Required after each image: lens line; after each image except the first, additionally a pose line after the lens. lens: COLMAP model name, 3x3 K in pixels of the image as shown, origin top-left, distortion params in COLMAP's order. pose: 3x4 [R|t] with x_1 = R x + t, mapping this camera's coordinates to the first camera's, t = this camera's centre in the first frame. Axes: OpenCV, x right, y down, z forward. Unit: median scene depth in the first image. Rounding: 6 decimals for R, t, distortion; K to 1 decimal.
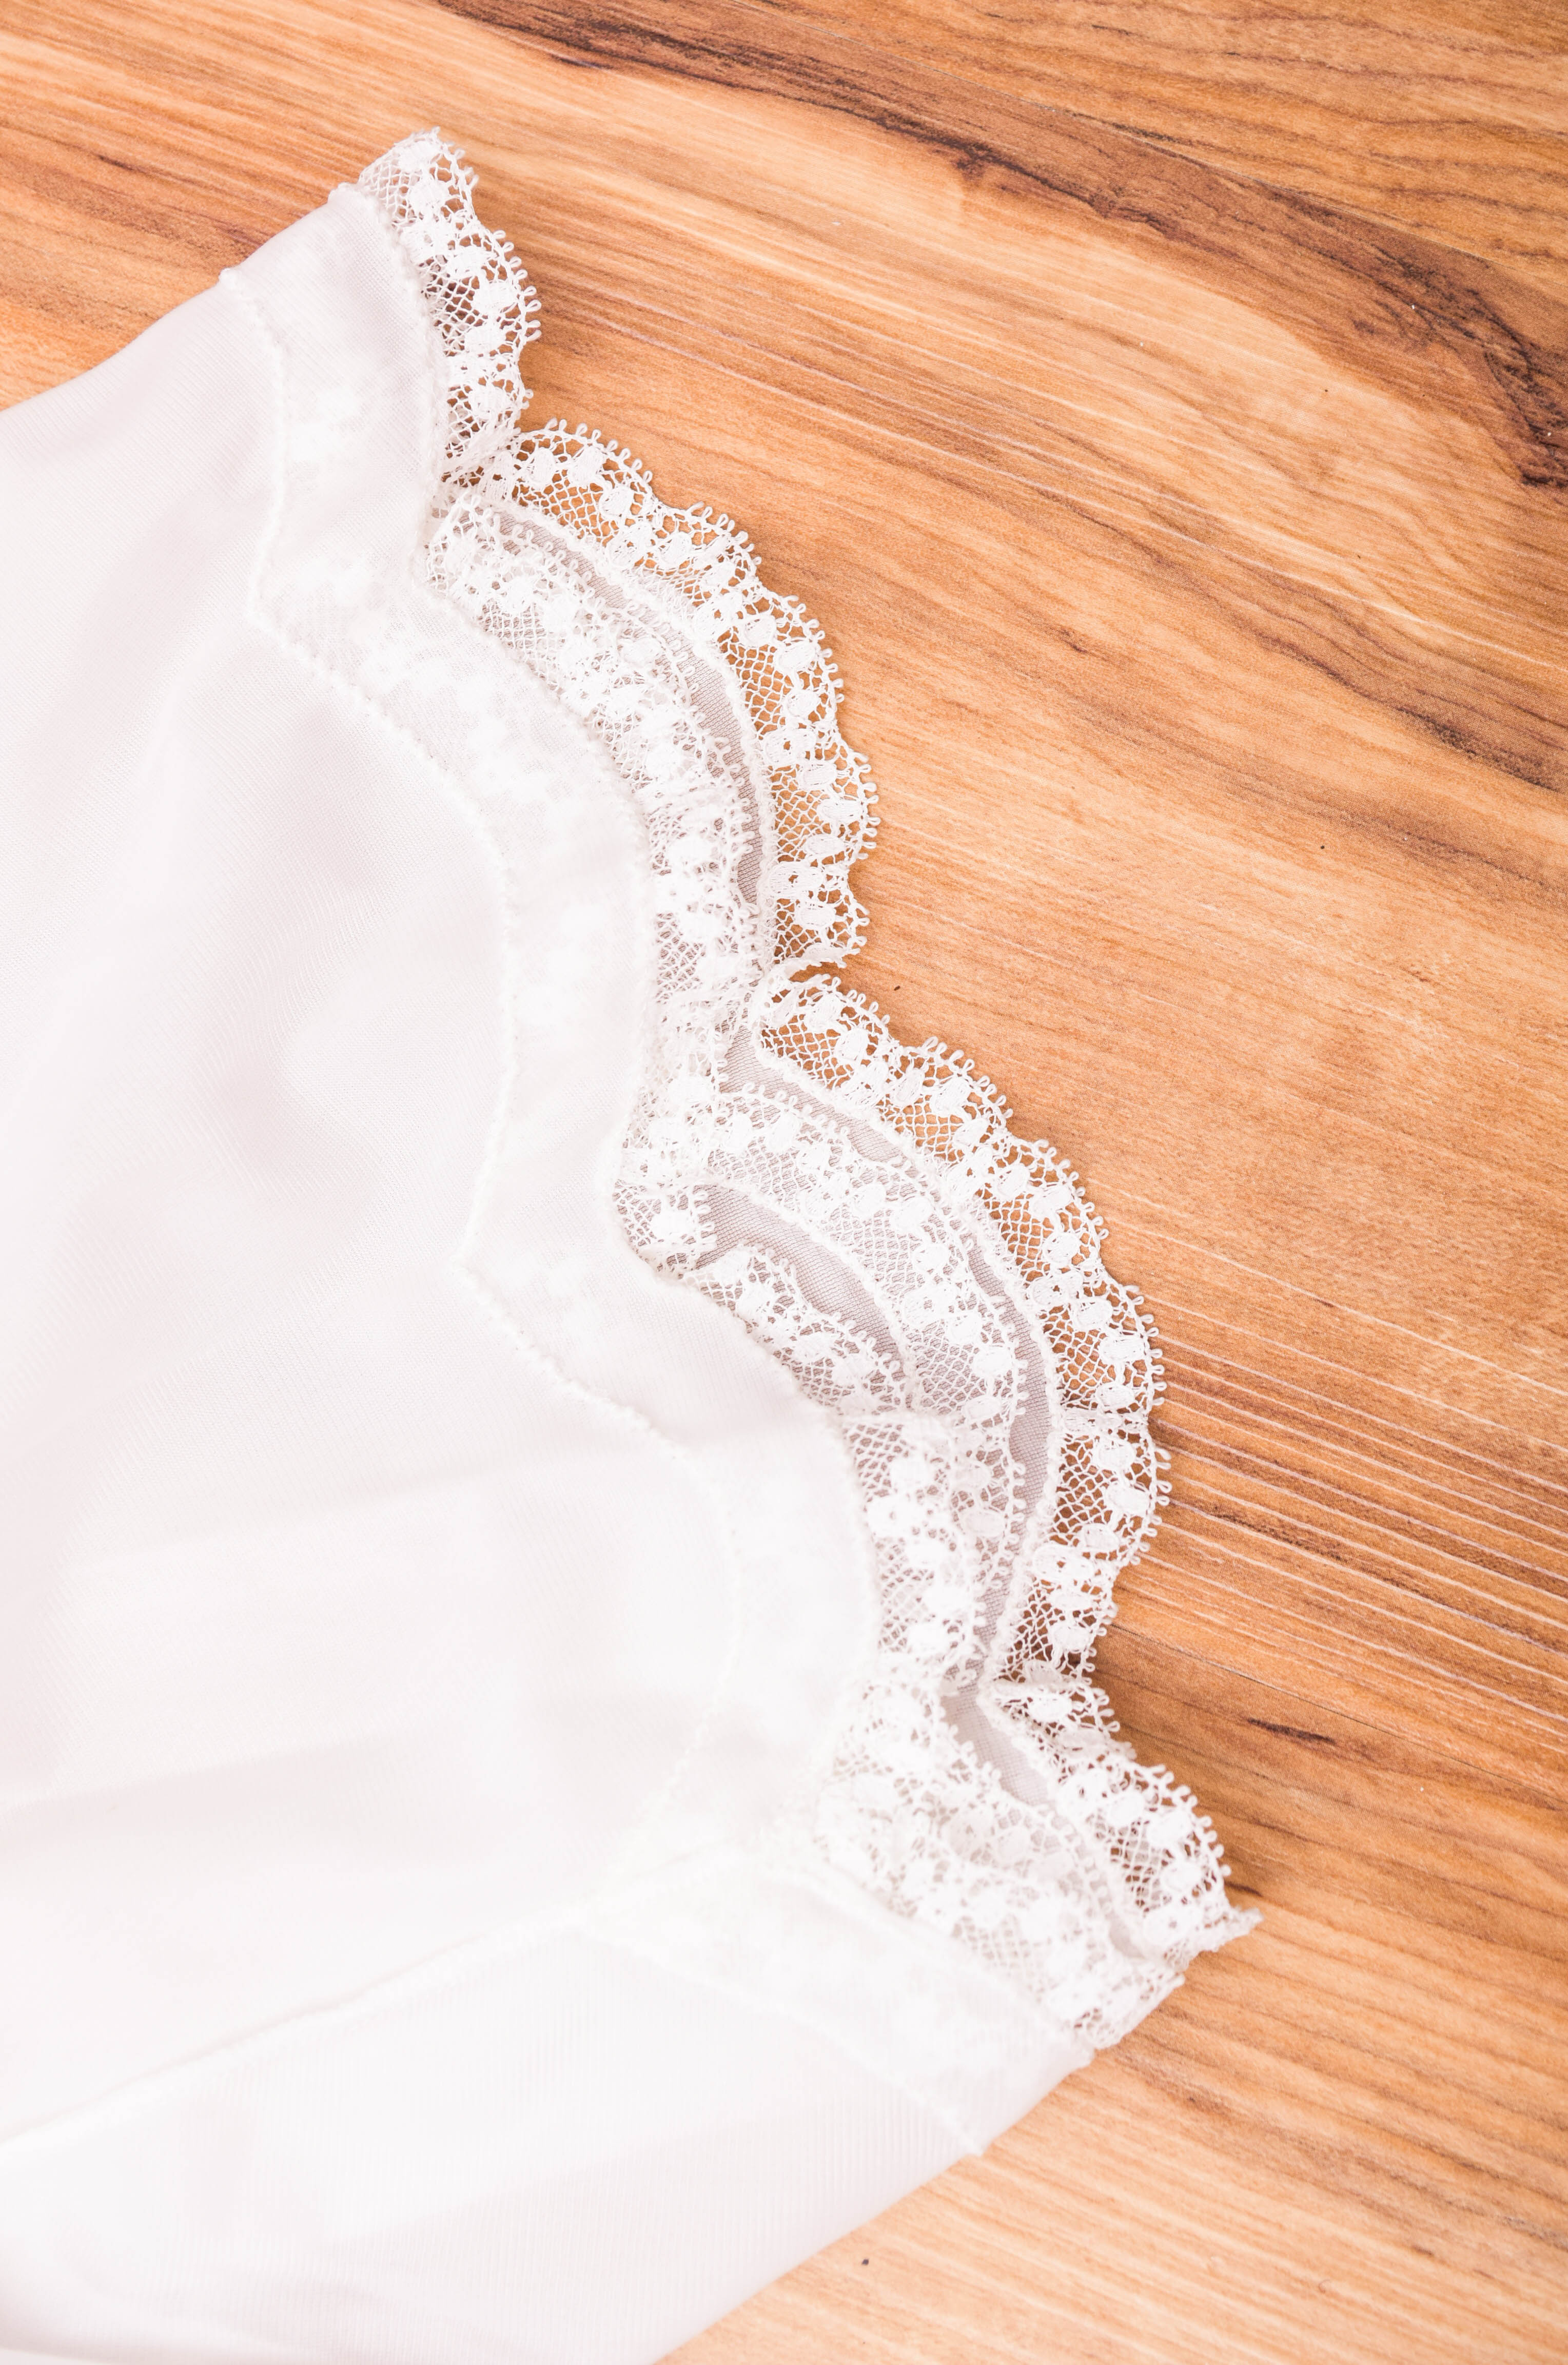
lens RADIAL K [[4223.6, 0, 781.5], [0, 4223.6, 1178.8], [0, 0, 1]] dist [-0.028120, 0.000000]
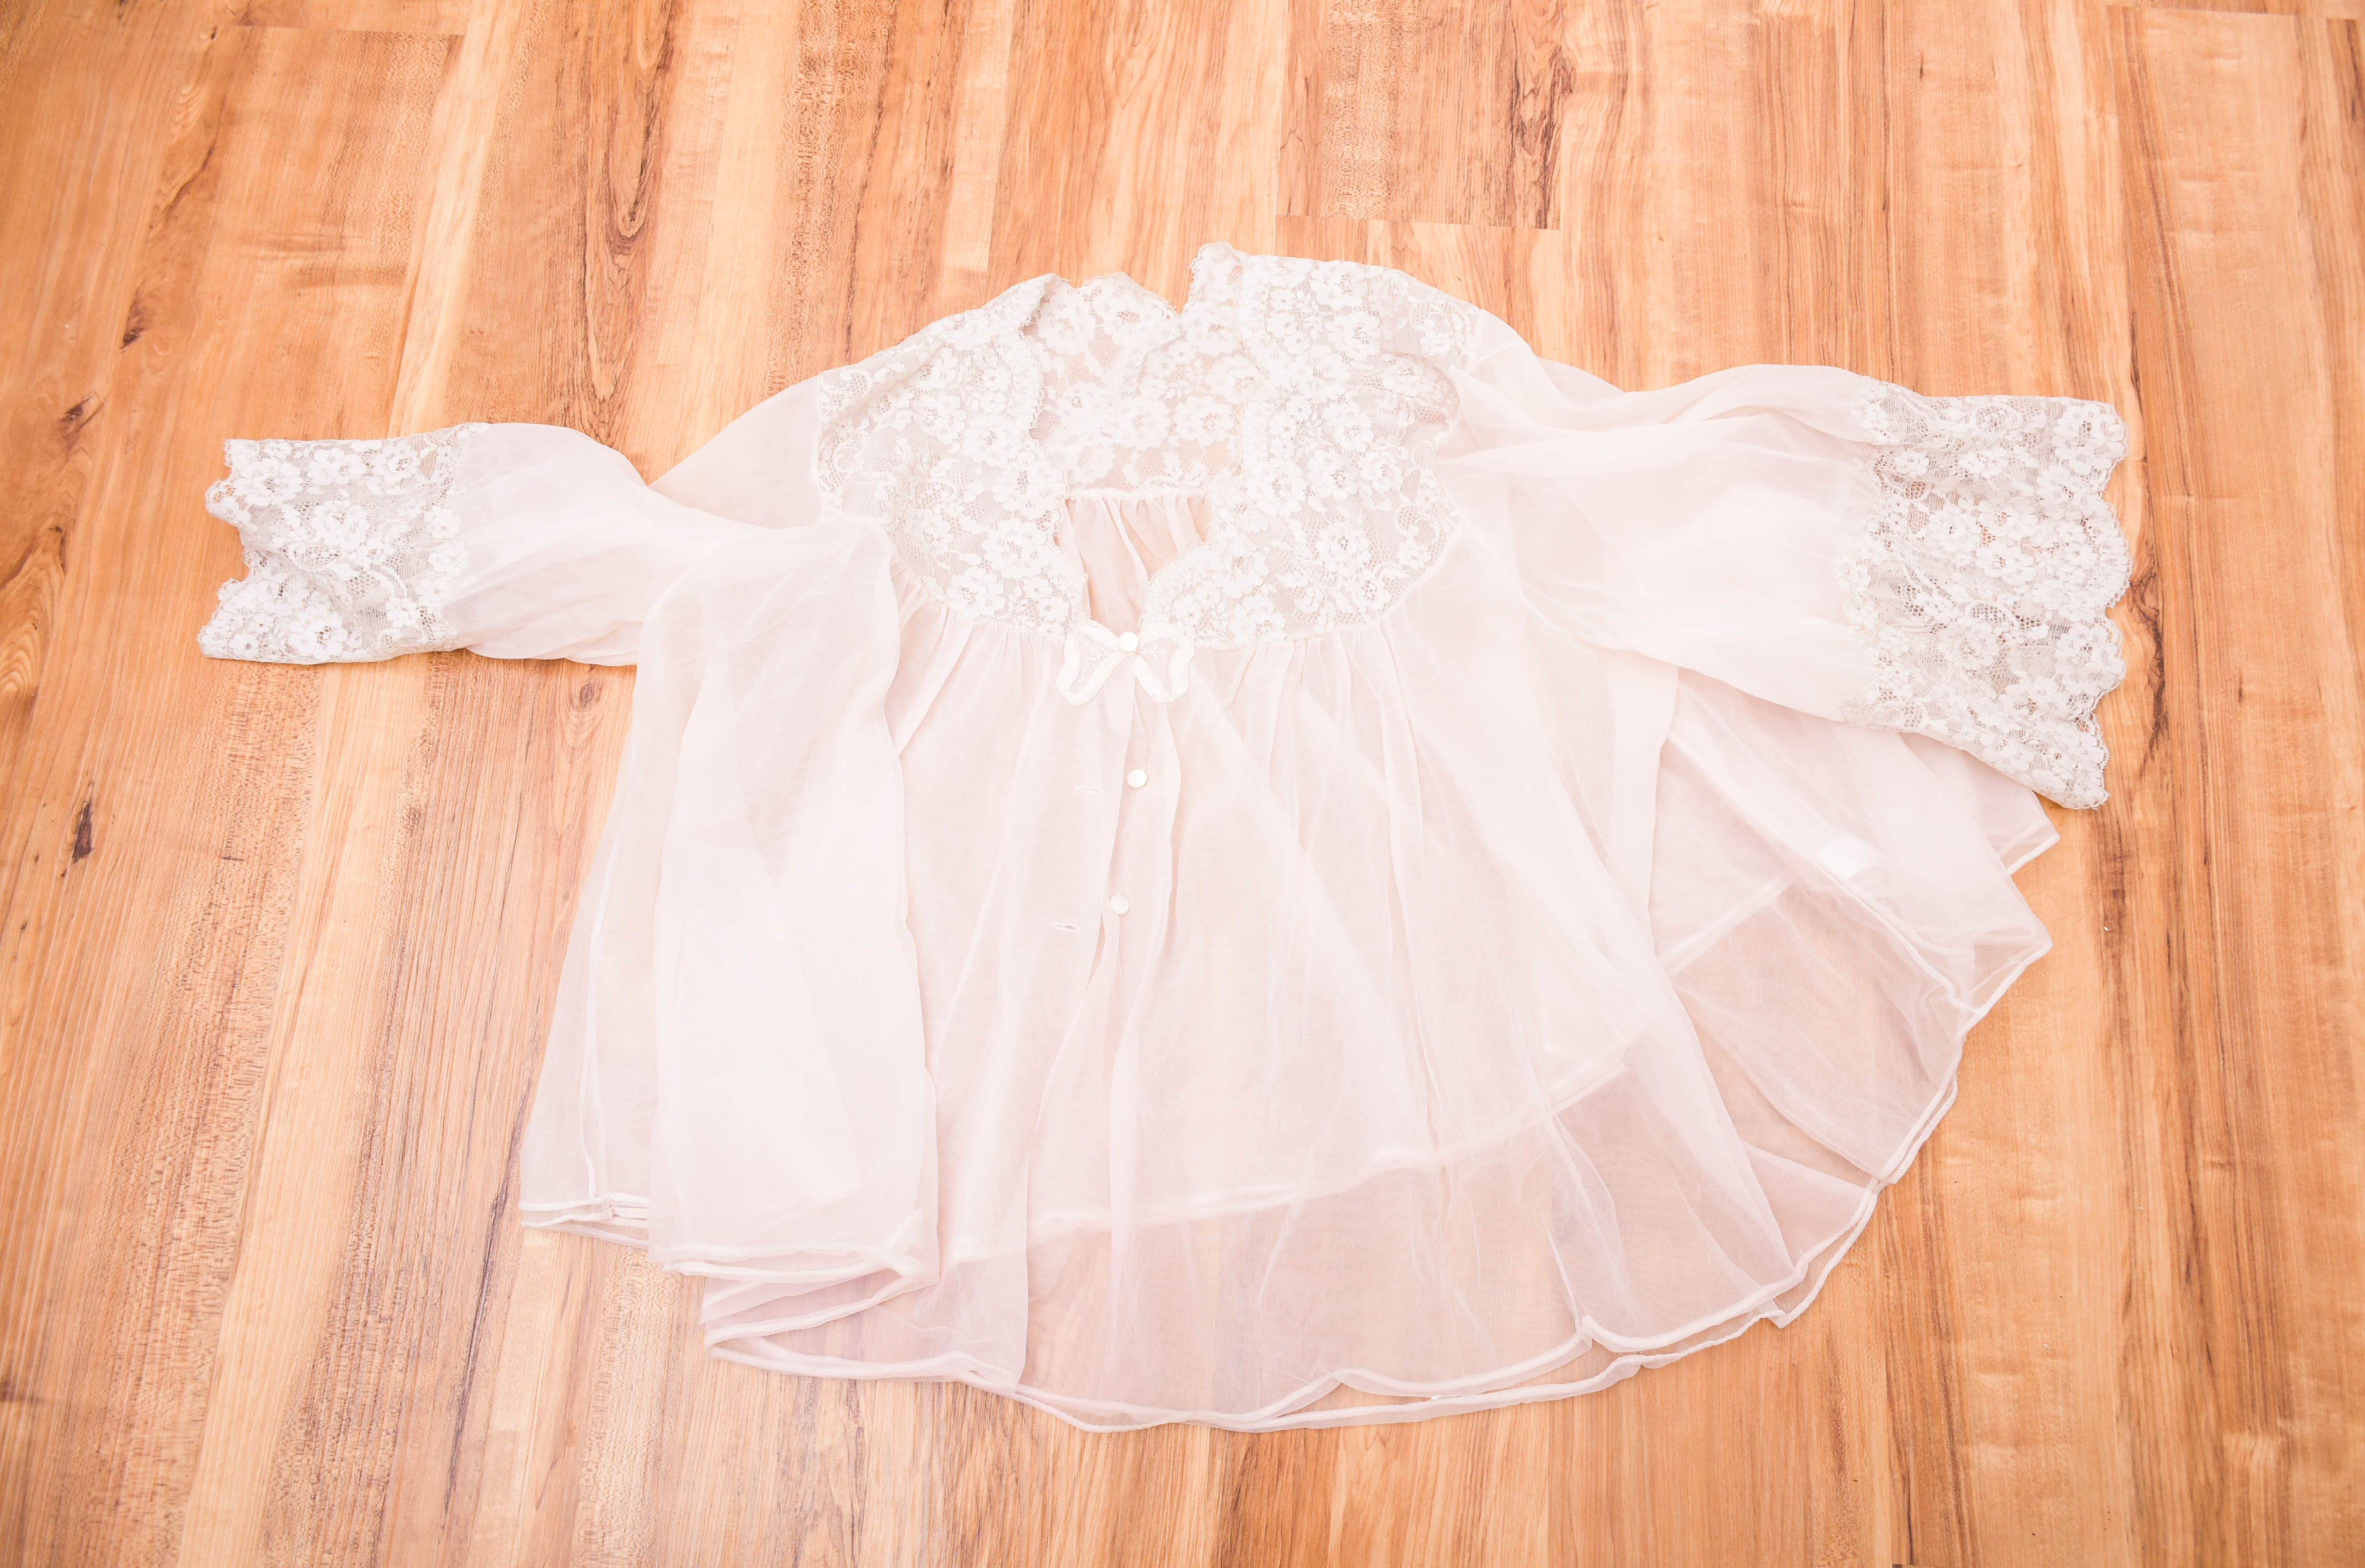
lens RADIAL K [[1834.5, 0, 1191.0], [0, 1834.5, 790.4], [0, 0, 1]] dist [-0.012978, 0.001899]
pose [[0.308738, 0.938076, -0.157144, -0.443171], [-0.945757, 0.320334, 0.054131, 0.814325], [0.101117, 0.131908, 0.986091, -1.025310]]
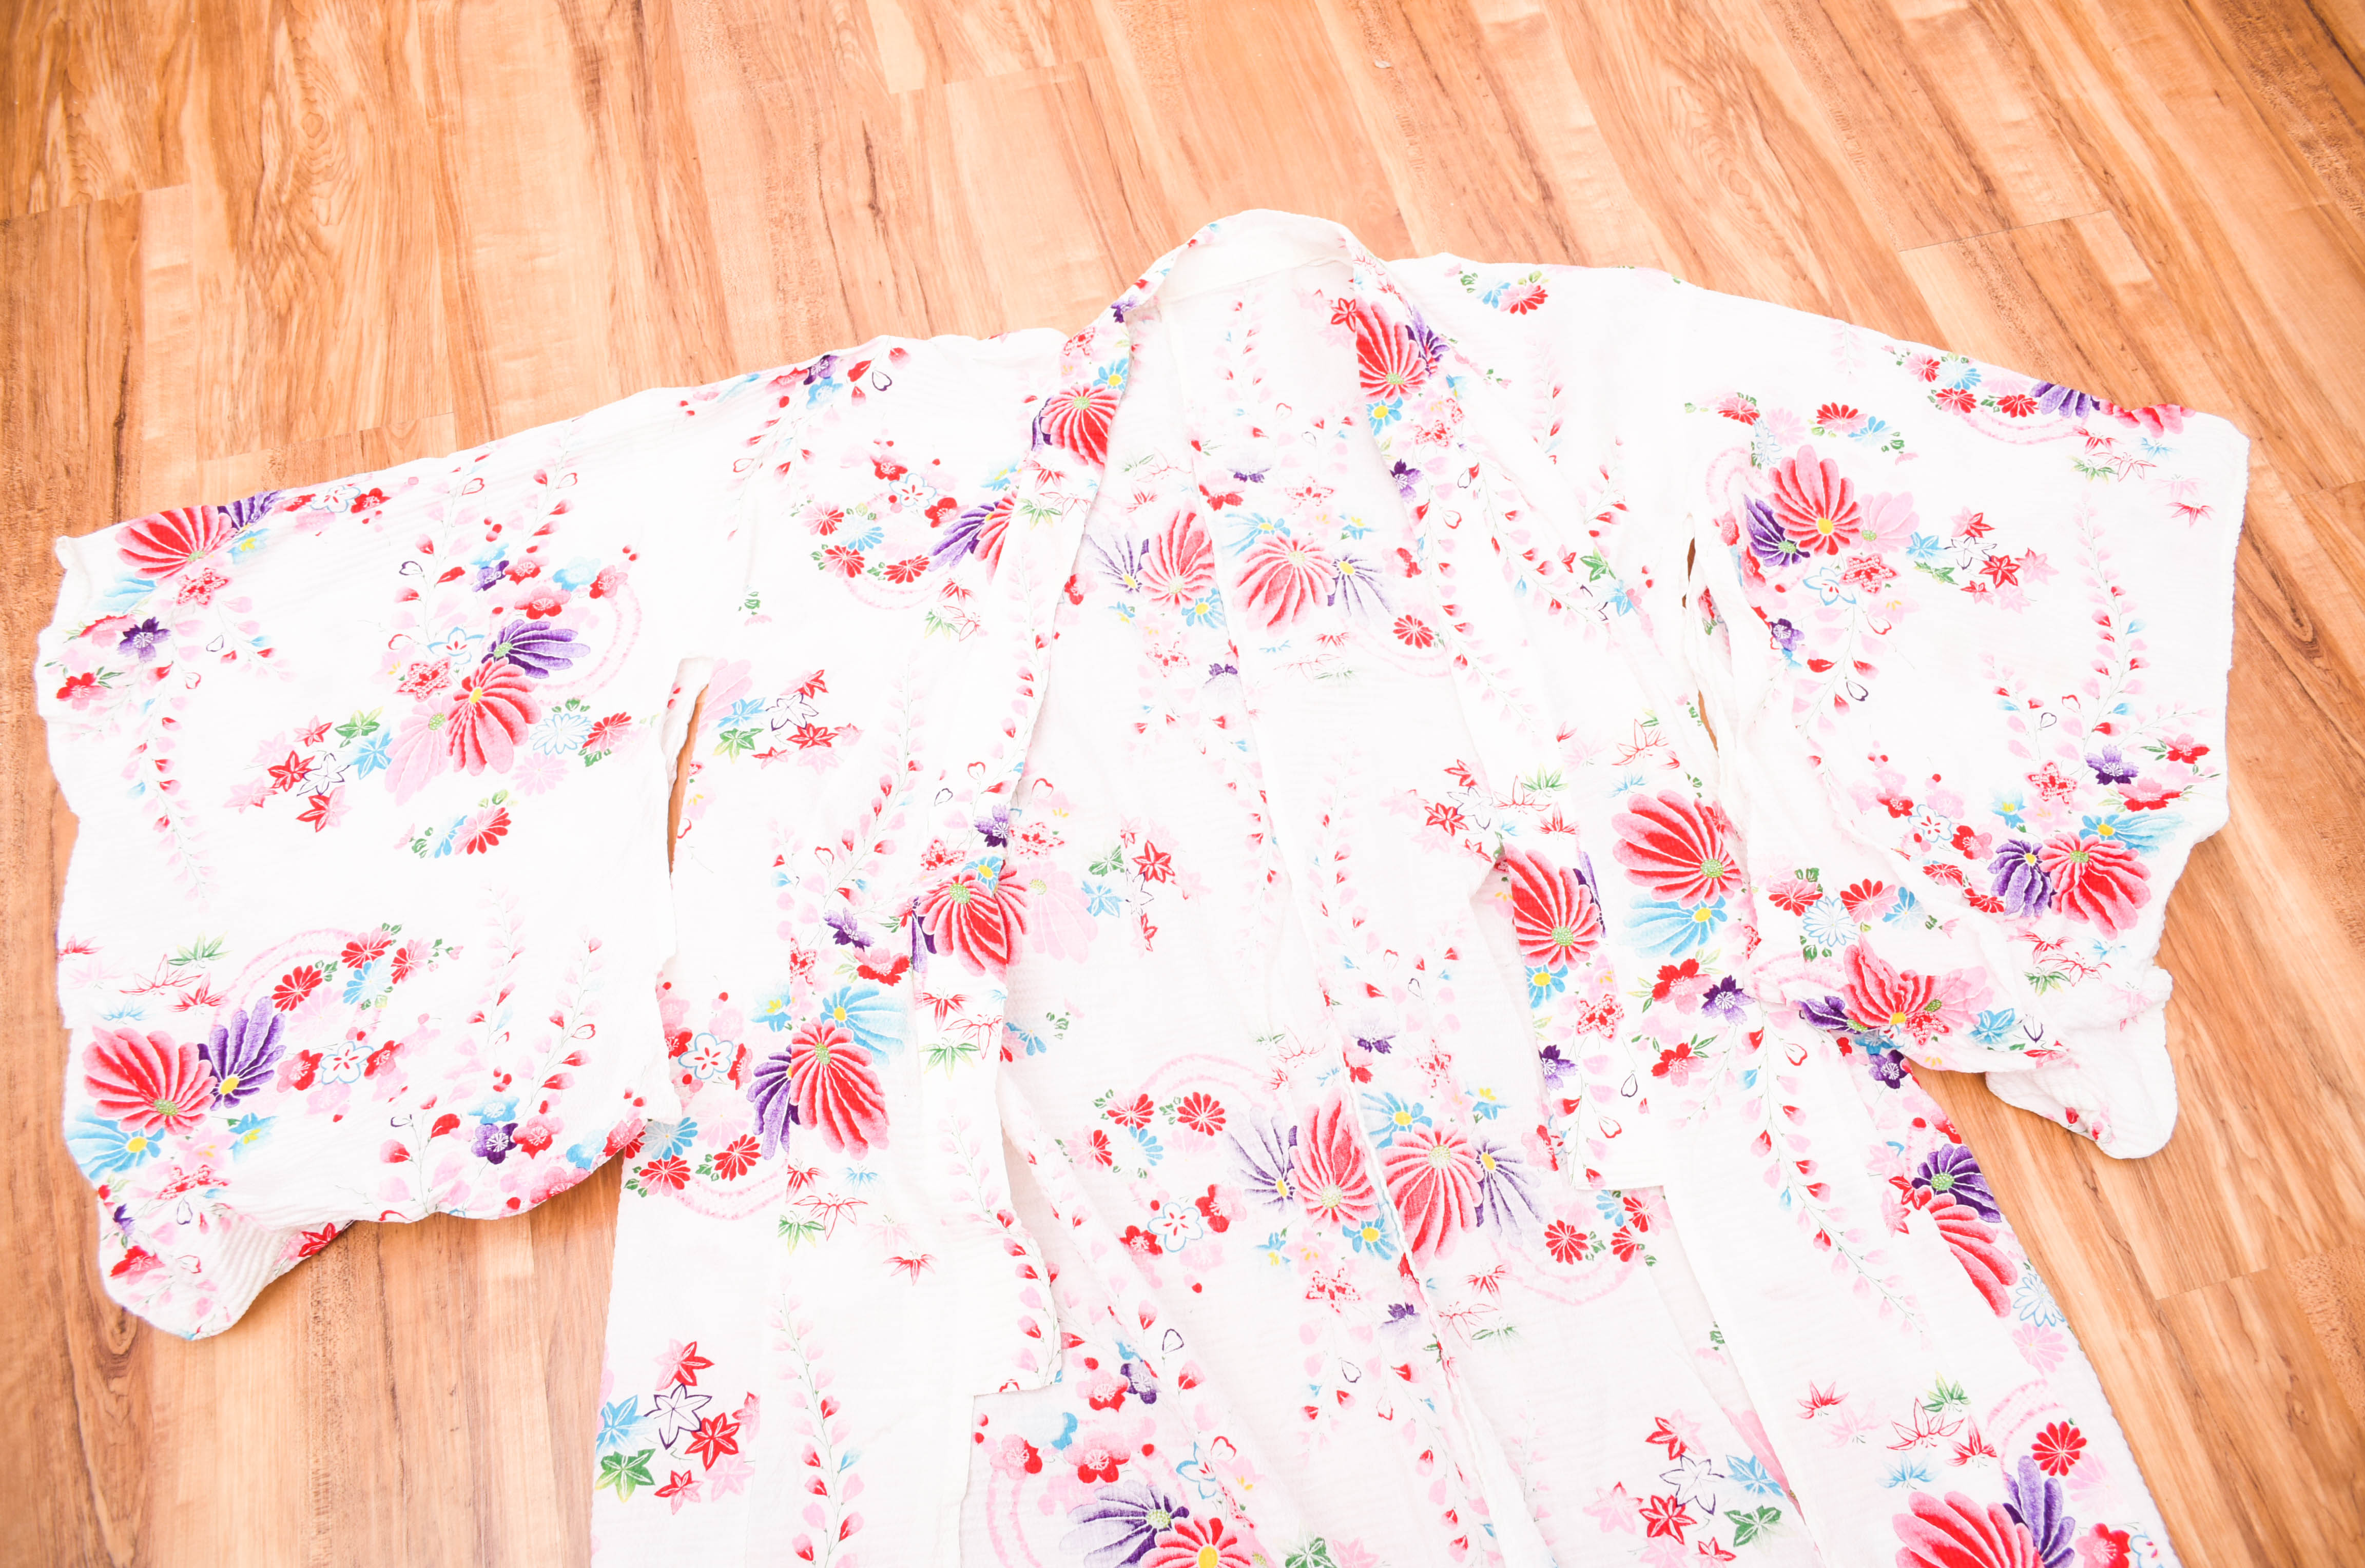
lens RADIAL K [[1690.1, 0, 1189.5], [0, 1690.1, 798.8], [0, 0, 1]] dist [-0.008511, -0.005764]
pose [[0.582874, 0.775701, -0.241964, -0.978061], [-0.811515, 0.570830, -0.124883, 0.329272], [0.041249, 0.269148, 0.962215, -0.847331]]
